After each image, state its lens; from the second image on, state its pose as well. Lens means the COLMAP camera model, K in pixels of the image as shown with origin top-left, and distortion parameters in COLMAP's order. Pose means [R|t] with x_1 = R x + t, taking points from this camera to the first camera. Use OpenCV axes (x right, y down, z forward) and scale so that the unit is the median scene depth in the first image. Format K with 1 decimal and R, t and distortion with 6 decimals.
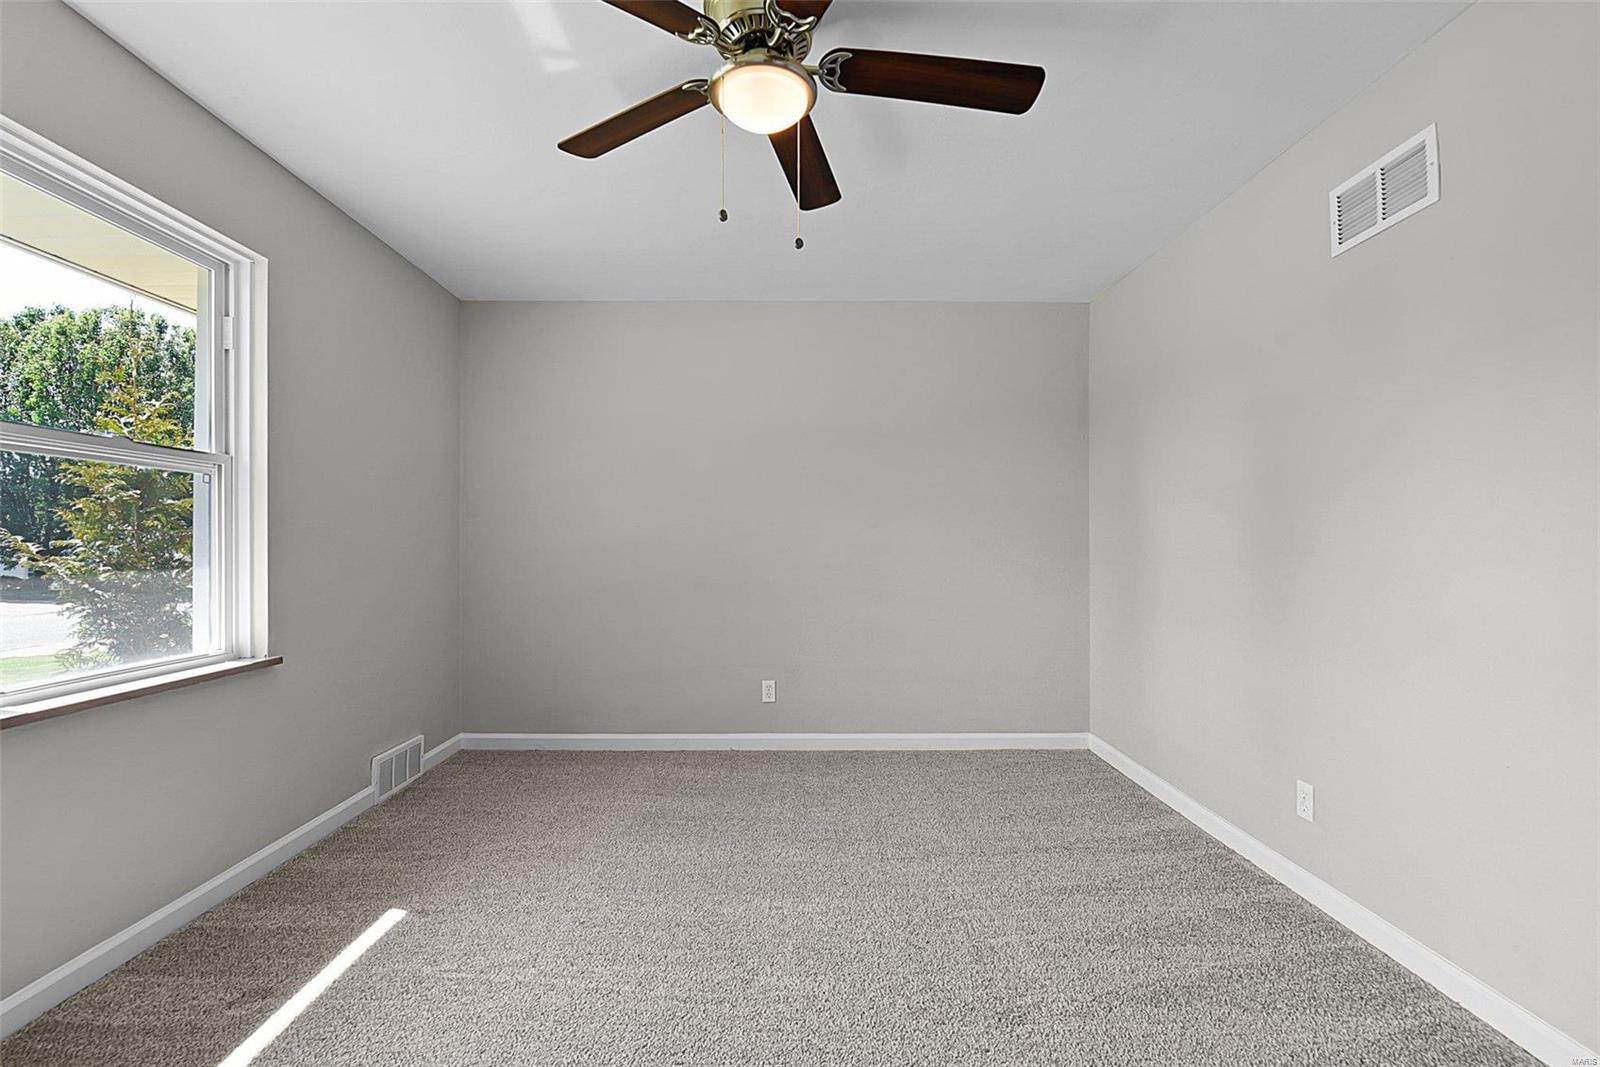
lens RADIAL K [[709.1, 0, 794.1], [0, 709.1, 547.3], [0, 0, 1]] dist [0.016453, -0.017221]
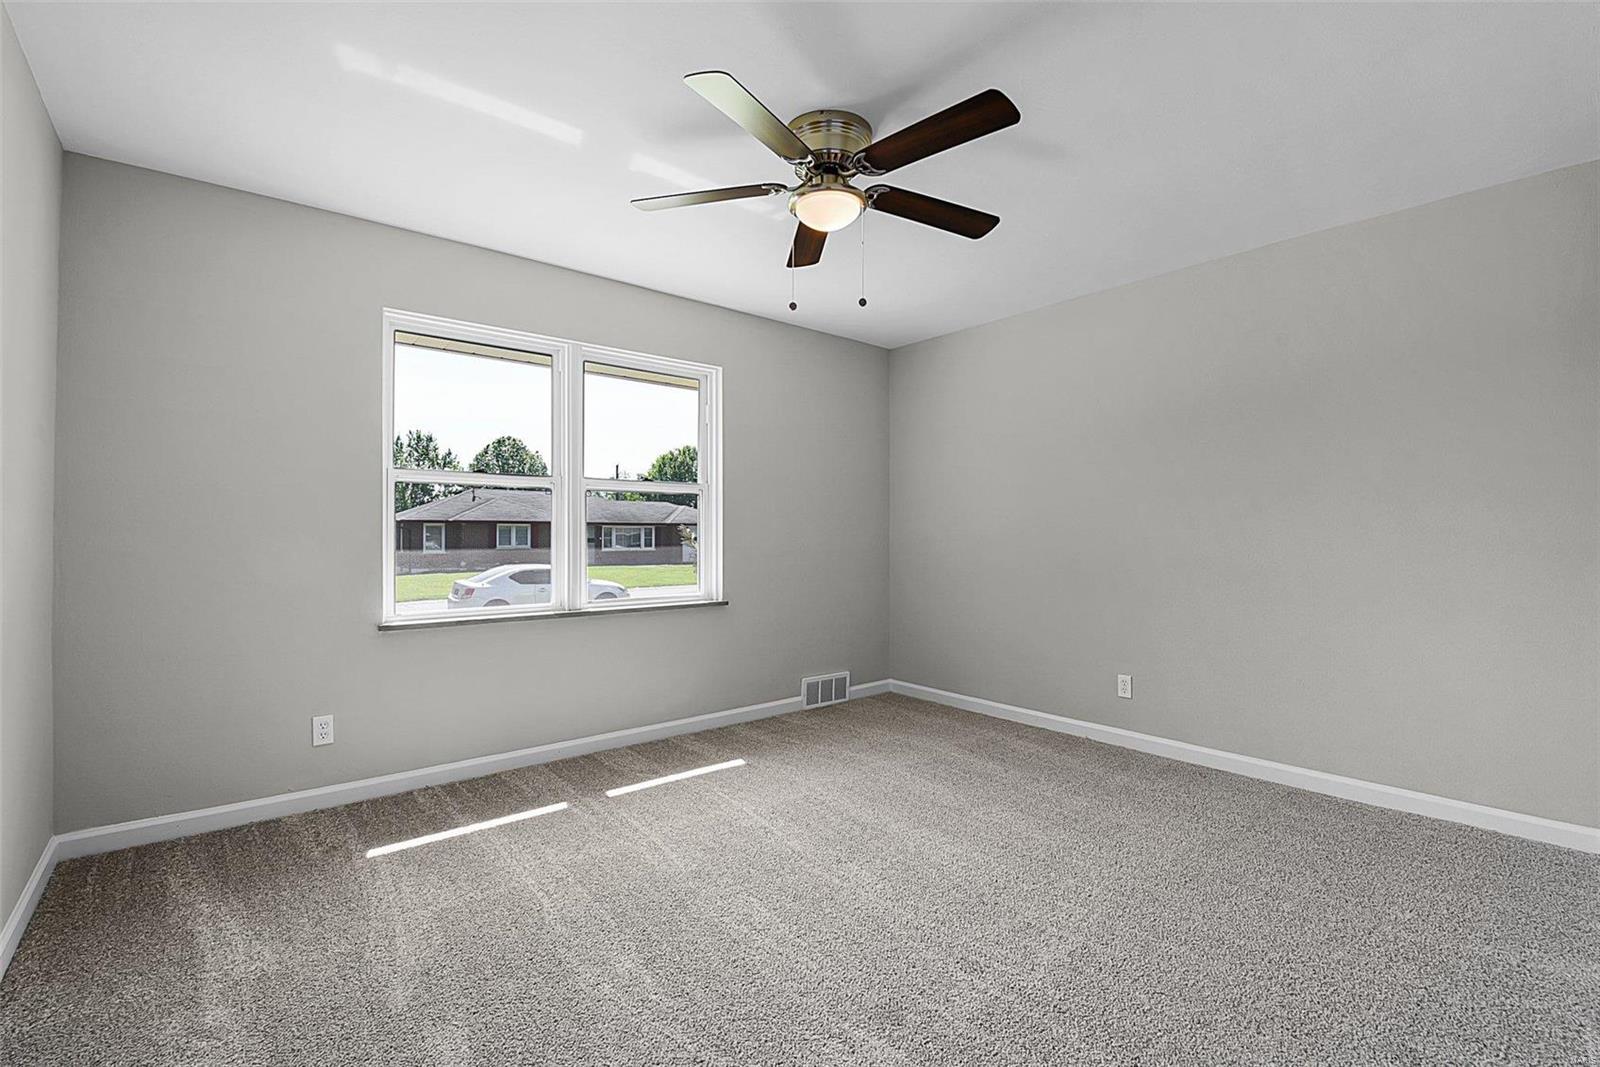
lens RADIAL K [[701.6, 0, 800.0], [0, 701.6, 533.5], [0, 0, 1]] dist [-0.000419, -0.001309]
pose [[0.638090, -0.001300, -0.769961, 0.535101], [-0.004557, 0.999975, -0.005465, 0.002080], [0.769948, 0.006996, 0.638068, 0.059401]]
